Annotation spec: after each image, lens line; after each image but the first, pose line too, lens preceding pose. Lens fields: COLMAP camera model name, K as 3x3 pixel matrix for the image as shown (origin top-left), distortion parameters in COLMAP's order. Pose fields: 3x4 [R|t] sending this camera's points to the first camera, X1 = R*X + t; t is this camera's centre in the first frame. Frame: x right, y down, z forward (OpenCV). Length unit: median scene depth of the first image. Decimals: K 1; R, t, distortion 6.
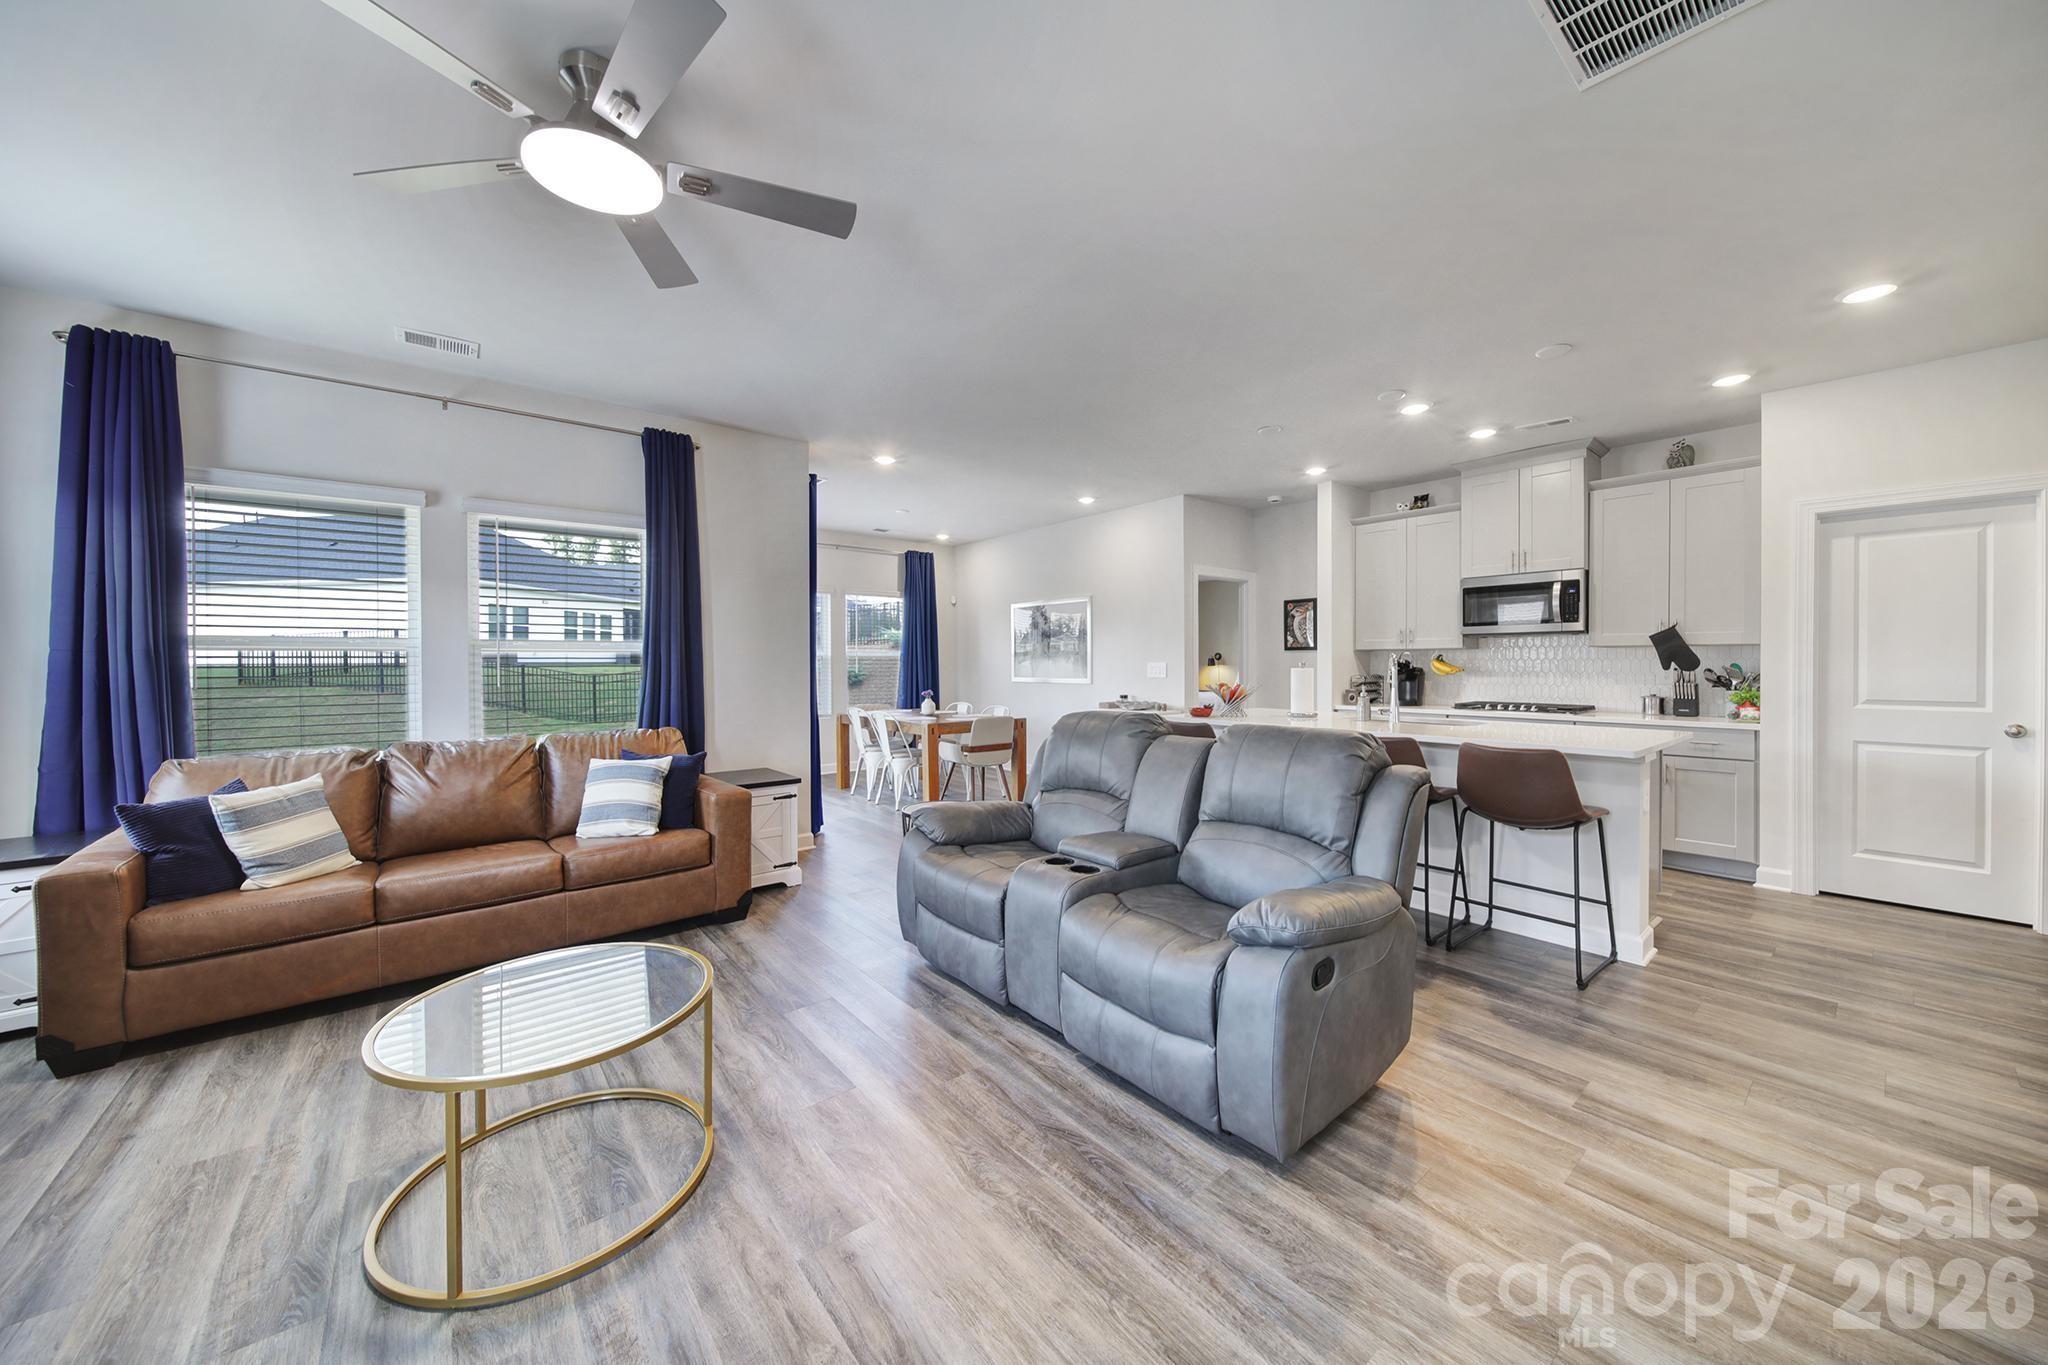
lens RADIAL K [[723.6, 0, 1026.6], [0, 723.6, 667.9], [0, 0, 1]] dist [-0.002342, -0.000391]
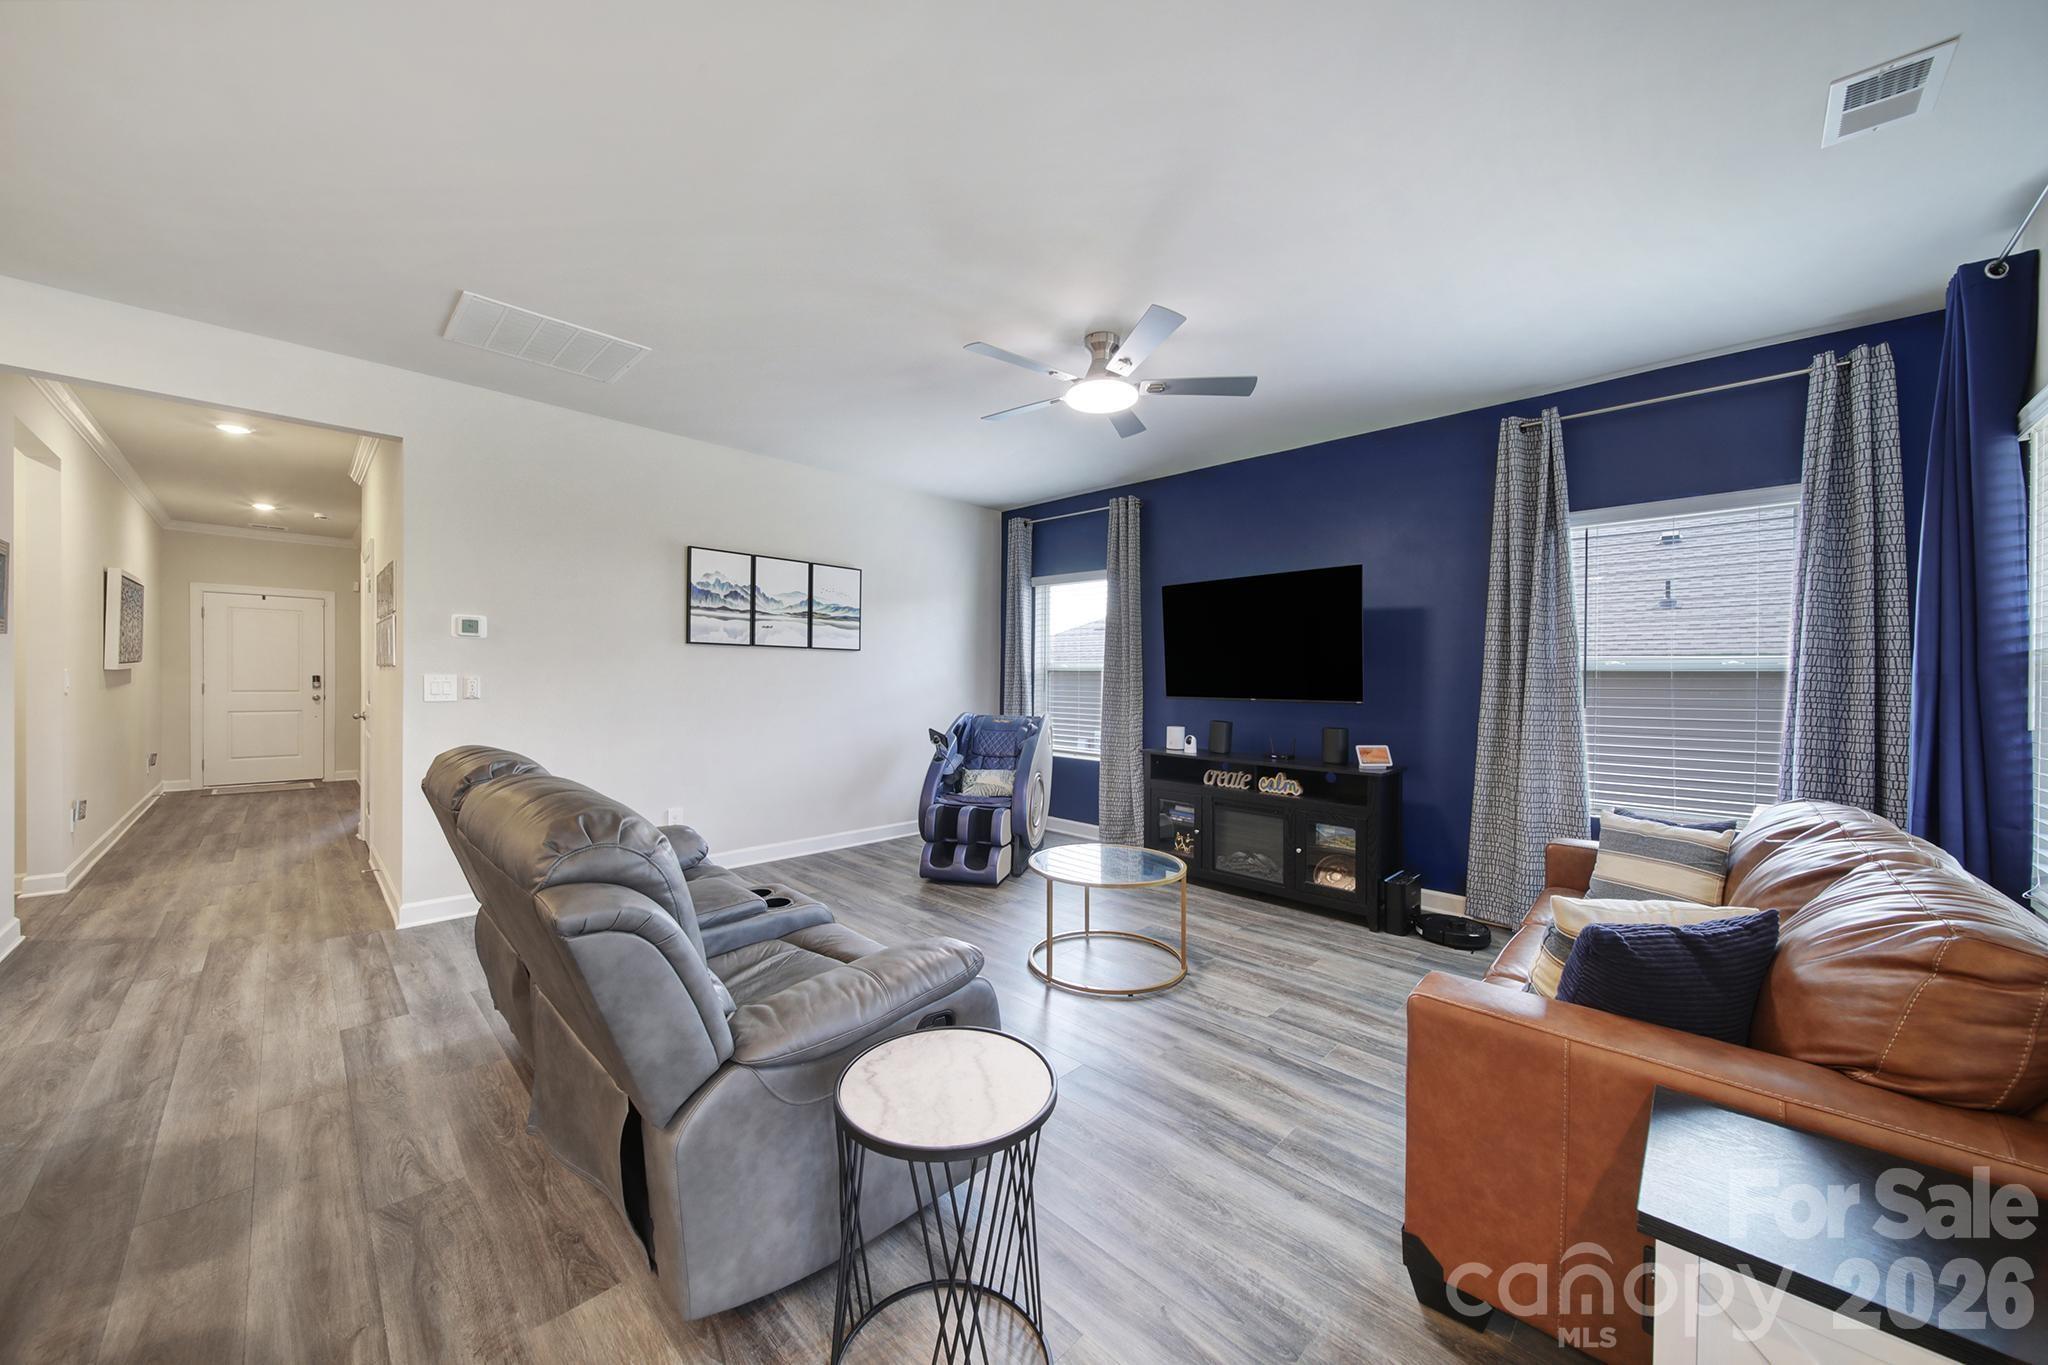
lens RADIAL K [[718.3, 0, 1024.0], [0, 718.3, 682.5], [0, 0, 1]] dist [-0.010344, -0.000030]
pose [[-0.993395, -0.009473, -0.114349, -0.088829], [-0.011110, 0.999845, 0.013679, -0.008982], [0.114202, 0.014859, -0.993346, 1.087069]]
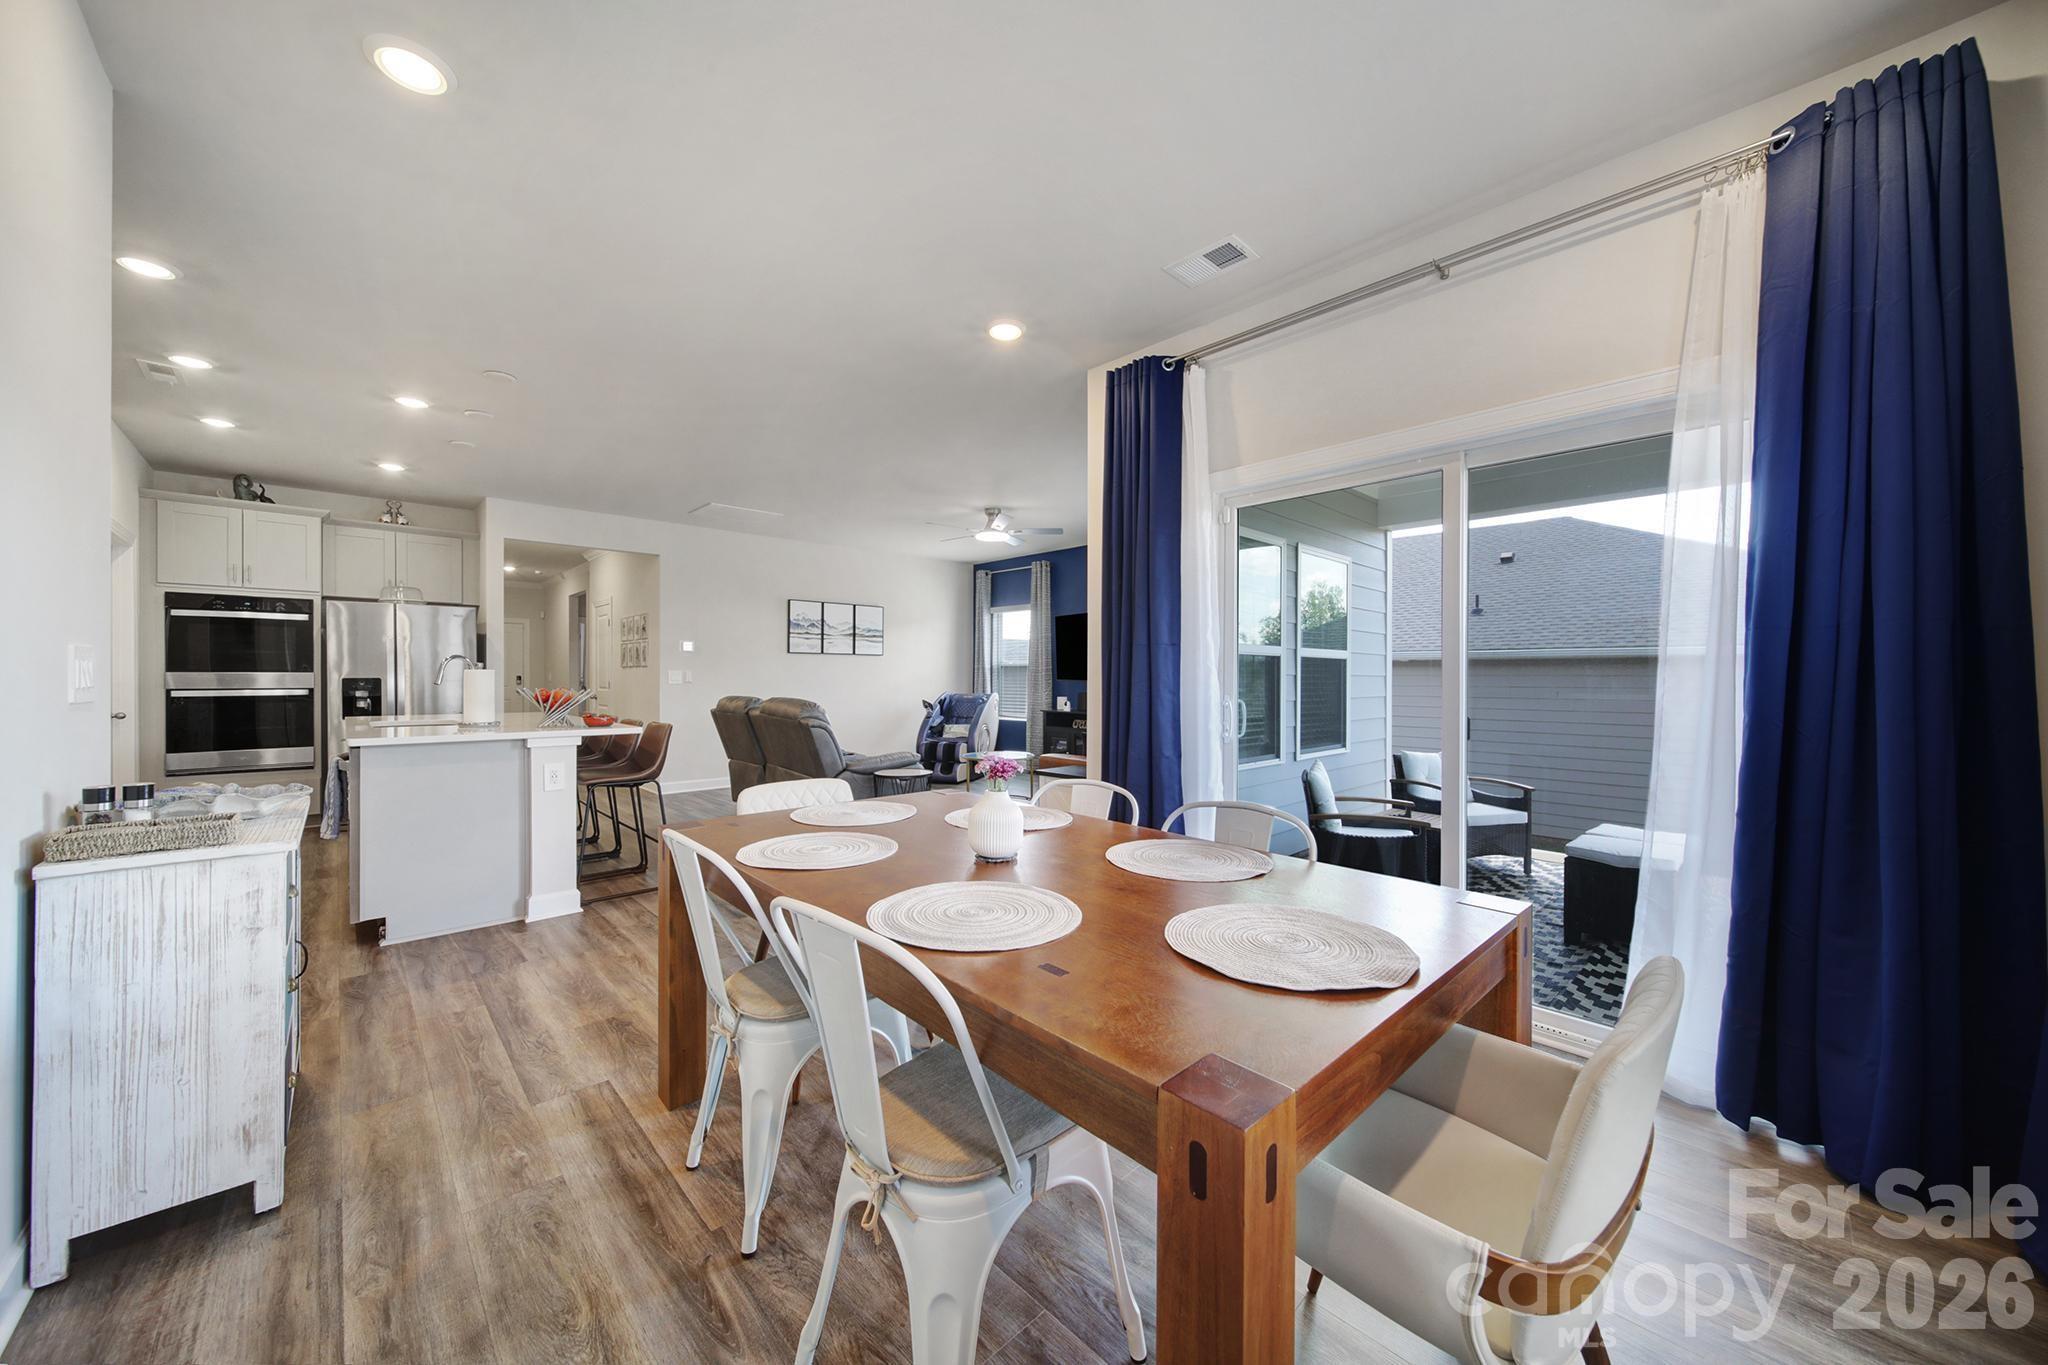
lens RADIAL K [[723.6, 0, 1026.6], [0, 723.6, 667.9], [0, 0, 1]] dist [-0.002342, -0.000391]
pose [[-0.996953, -0.000788, -0.078006, -0.192820], [-0.000450, 0.999990, -0.004349, 0.001149], [0.078009, -0.004301, -0.996943, 1.891837]]
